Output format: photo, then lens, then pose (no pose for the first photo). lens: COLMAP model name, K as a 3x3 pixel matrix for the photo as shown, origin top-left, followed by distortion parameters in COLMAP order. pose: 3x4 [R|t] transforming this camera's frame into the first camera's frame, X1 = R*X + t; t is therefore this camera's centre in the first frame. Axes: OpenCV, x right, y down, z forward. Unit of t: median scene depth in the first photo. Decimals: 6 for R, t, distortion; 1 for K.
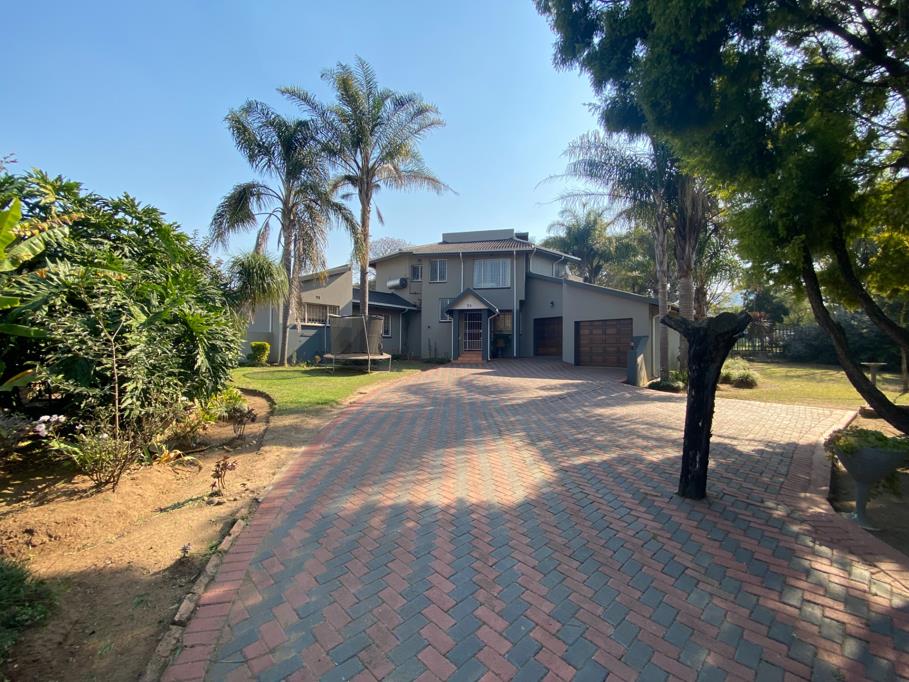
lens RADIAL K [[367.3, 0, 456.4], [0, 367.3, 344.7], [0, 0, 1]] dist [0.037343, -0.033626]
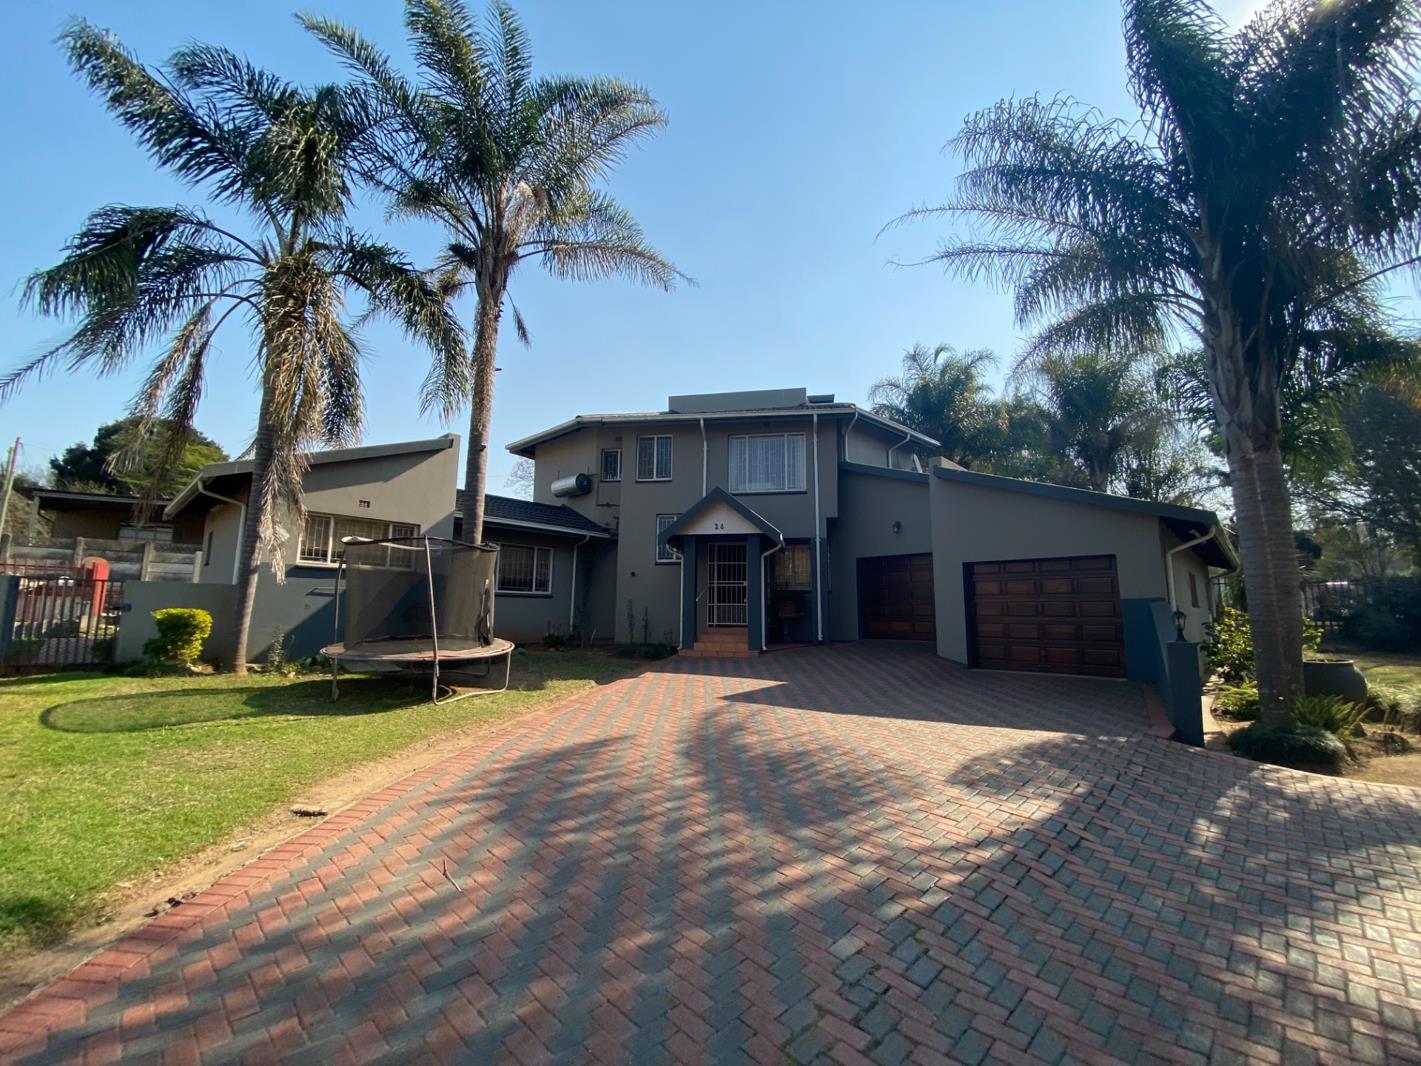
lens RADIAL K [[574.2, 0, 713.5], [0, 574.2, 538.7], [0, 0, 1]] dist [0.037343, -0.033626]
pose [[0.999767, 0.006842, 0.020452, 0.014761], [-0.004386, 0.993029, -0.117790, -0.009733], [-0.021116, 0.117673, 0.992828, 0.323562]]
